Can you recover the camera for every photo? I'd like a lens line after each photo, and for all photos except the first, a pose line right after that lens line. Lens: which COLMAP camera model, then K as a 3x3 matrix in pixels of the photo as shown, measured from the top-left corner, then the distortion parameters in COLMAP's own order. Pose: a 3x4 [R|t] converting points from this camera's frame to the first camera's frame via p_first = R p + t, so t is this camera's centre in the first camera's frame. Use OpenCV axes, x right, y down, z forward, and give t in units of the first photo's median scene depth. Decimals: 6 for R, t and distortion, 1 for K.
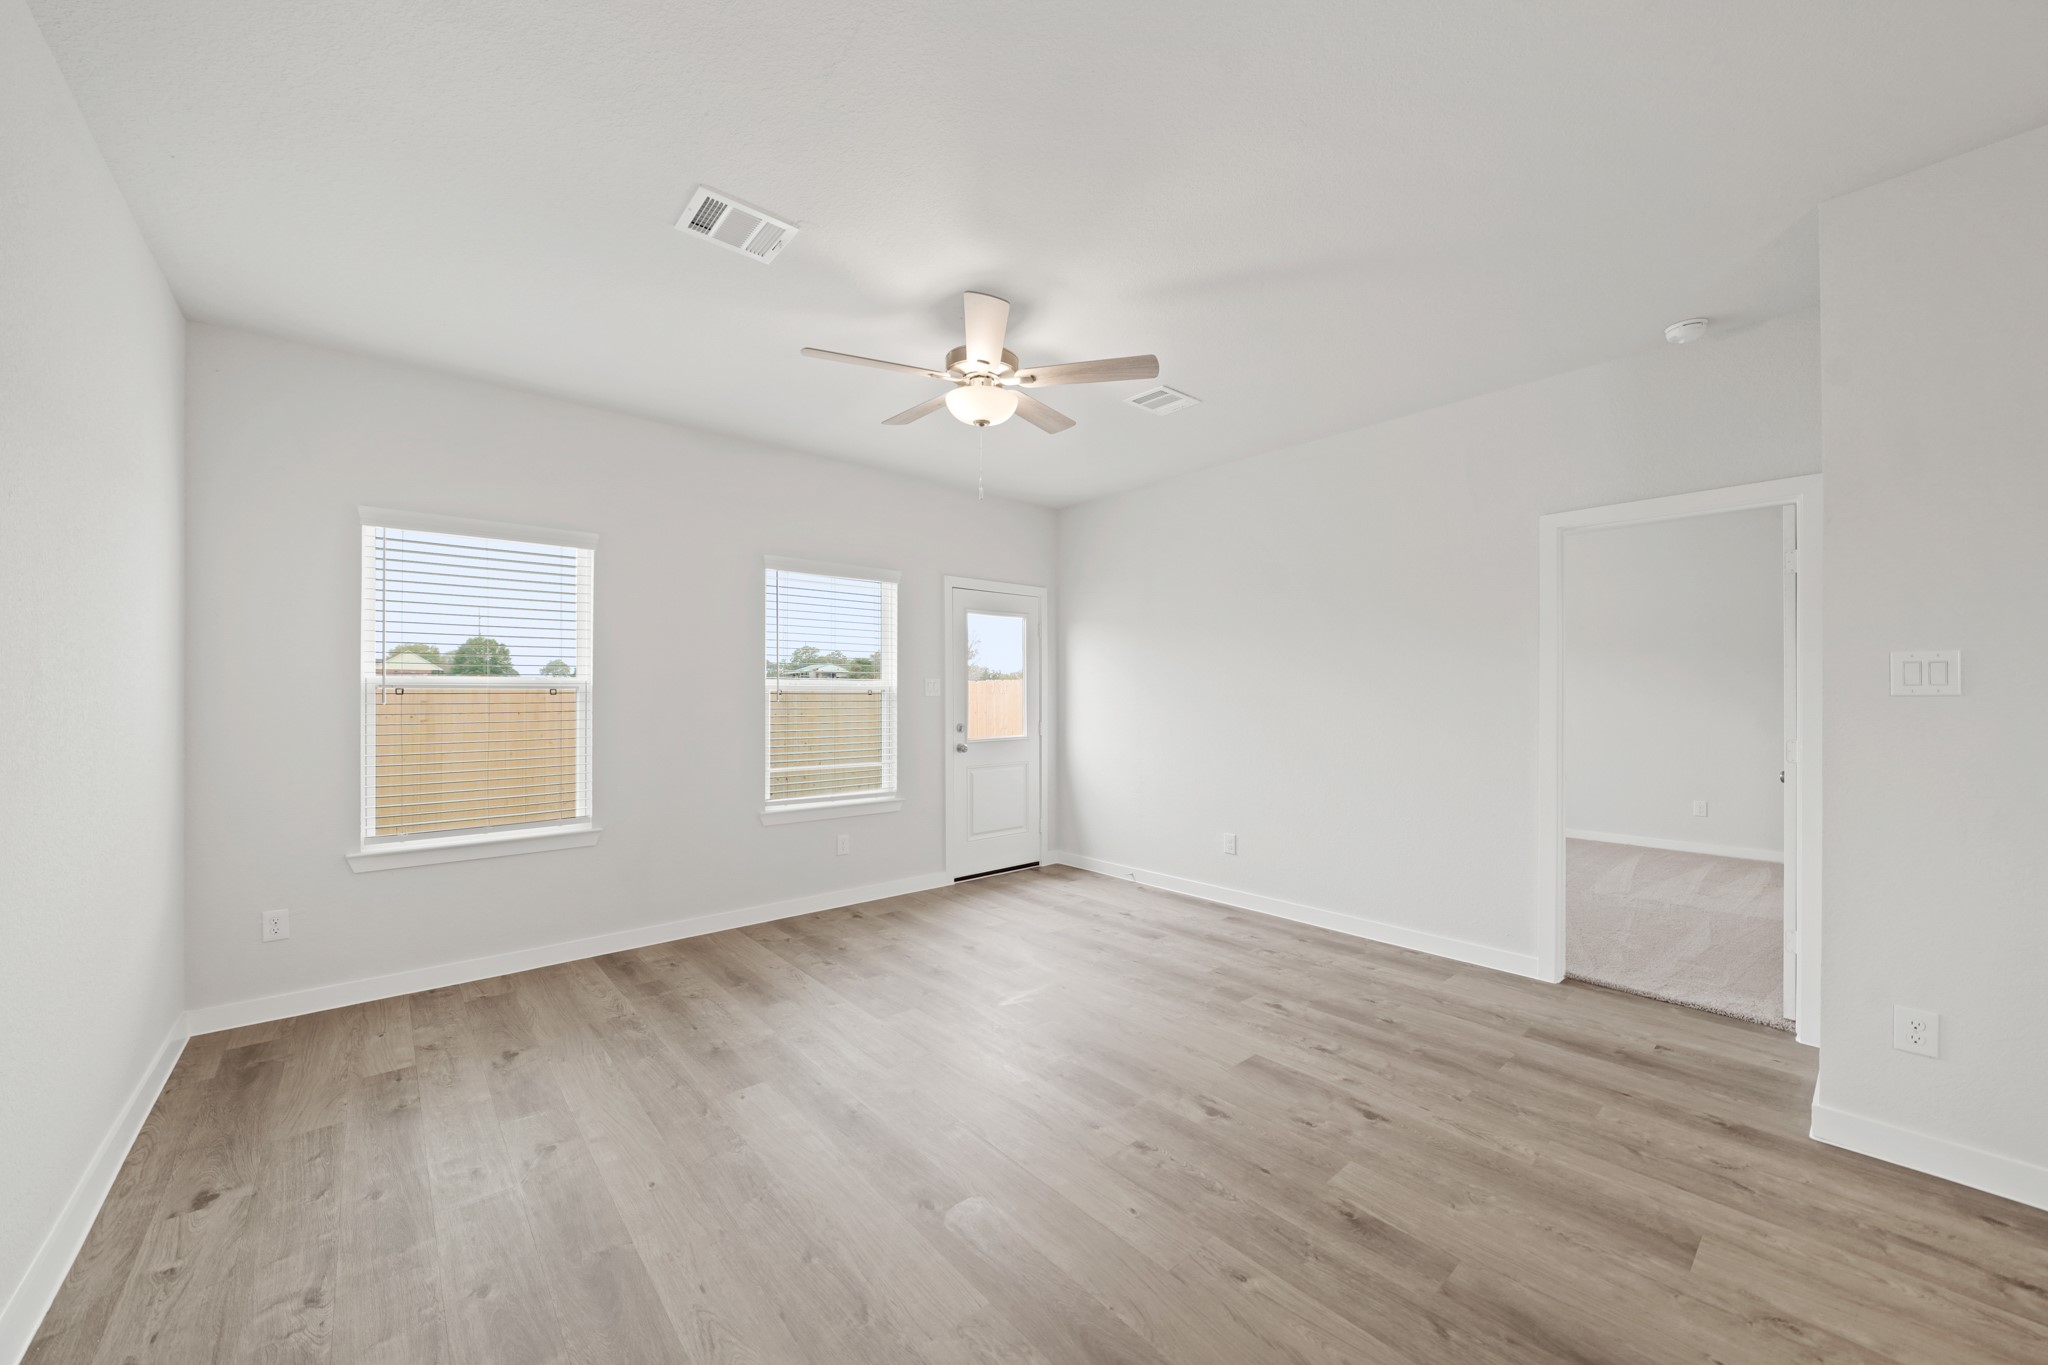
lens RADIAL K [[742.6, 0, 1016.8], [0, 742.6, 682.3], [0, 0, 1]] dist [-0.002168, -0.000459]
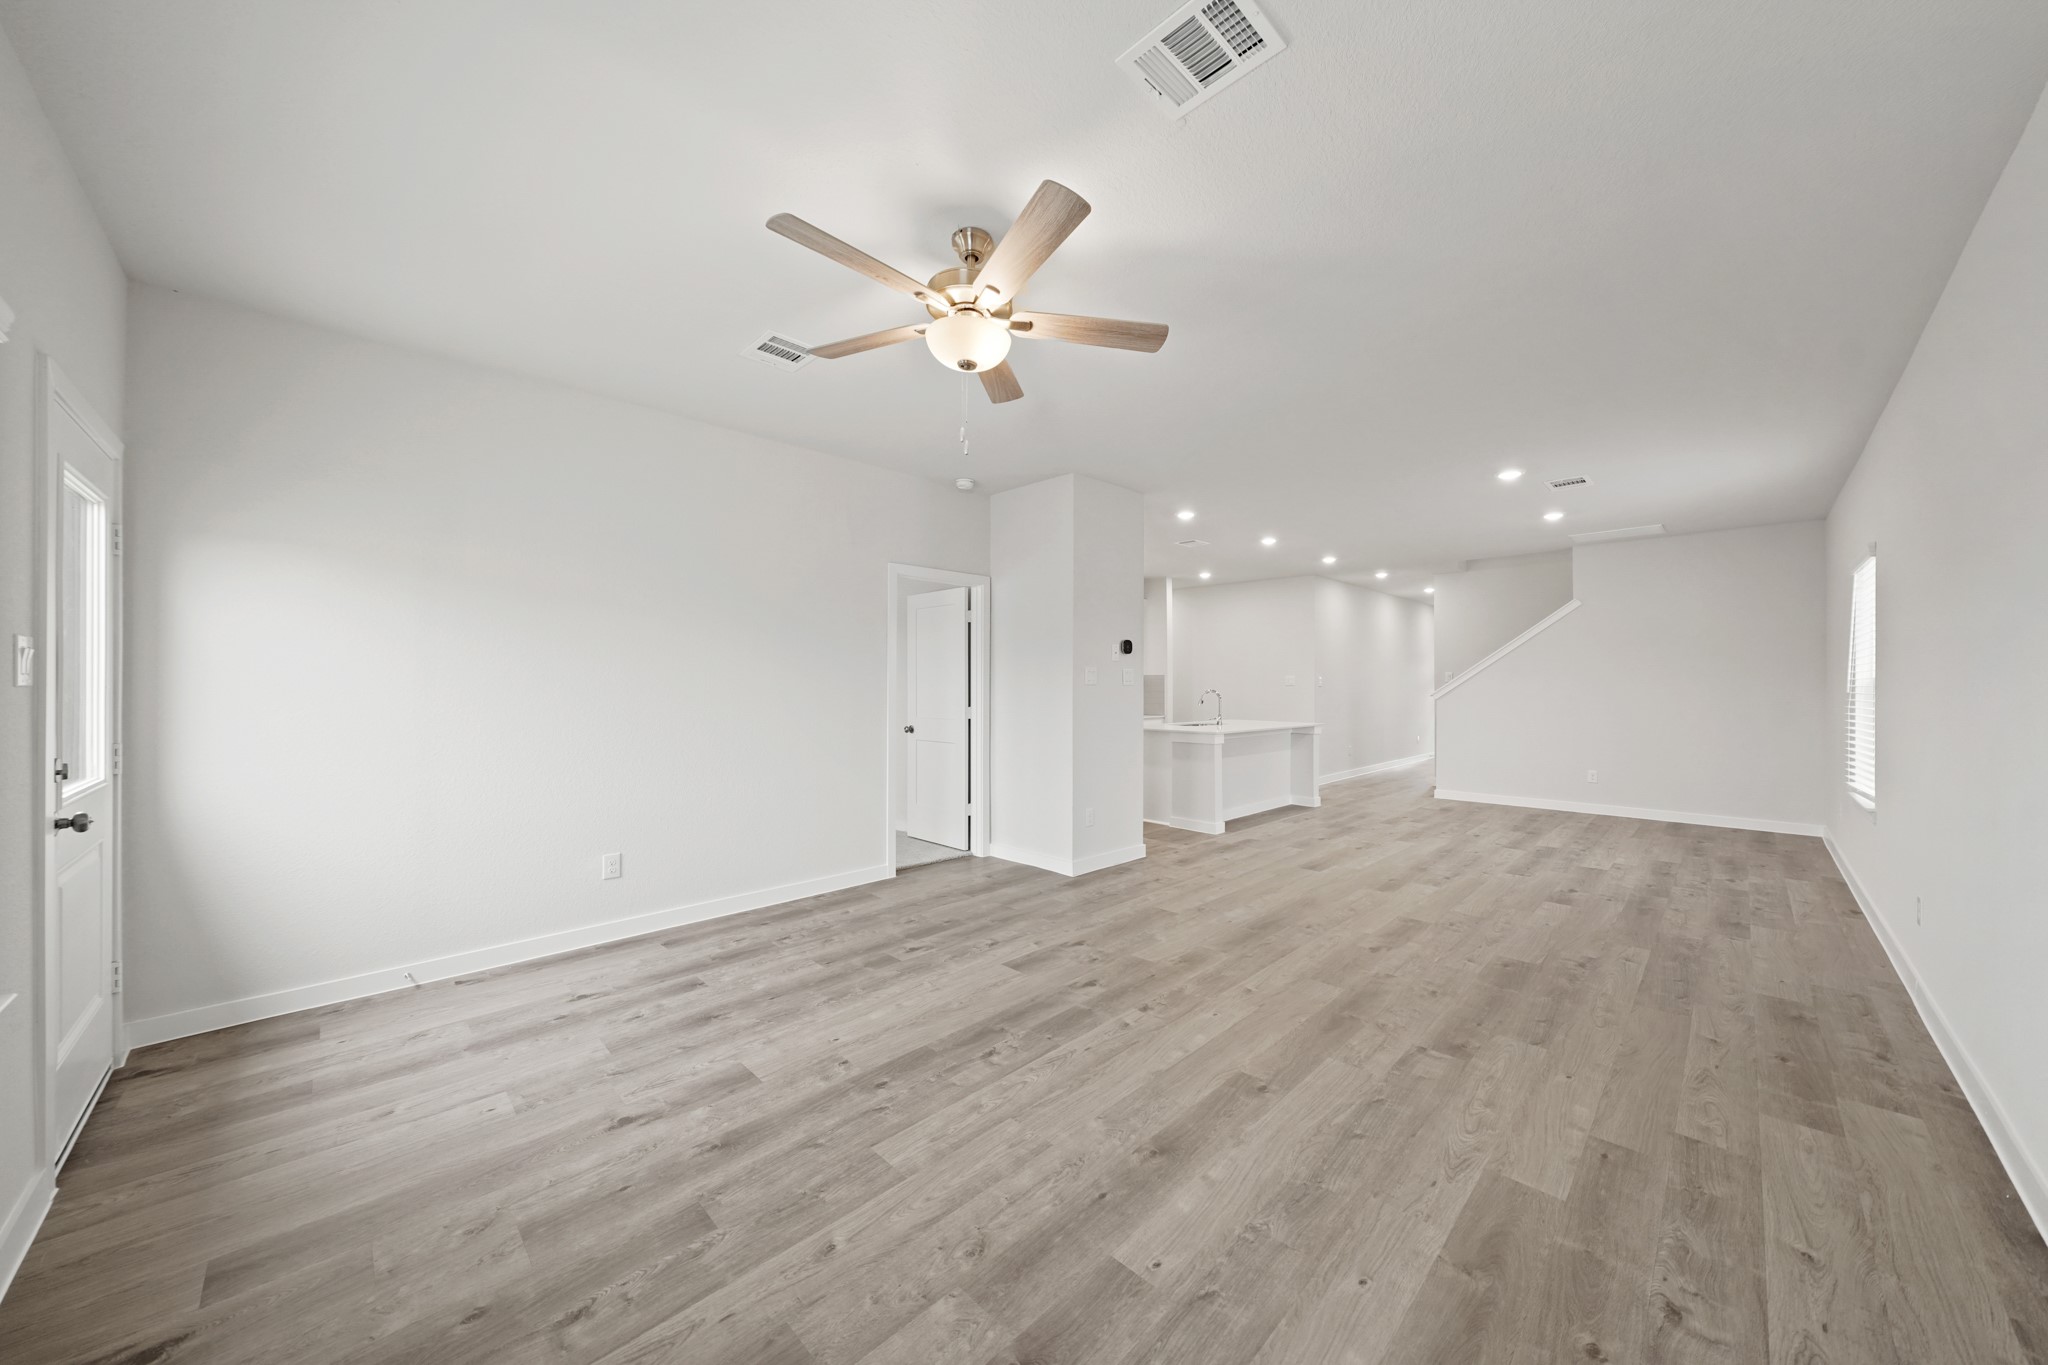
lens RADIAL K [[720.2, 0, 1016.4], [0, 720.2, 686.5], [0, 0, 1]] dist [0.000002, 0.000071]
pose [[-0.066595, -0.001963, 0.997778, -0.764831], [-0.019852, 0.999803, 0.000642, 0.013966], [-0.997583, -0.019765, -0.066621, 0.877779]]
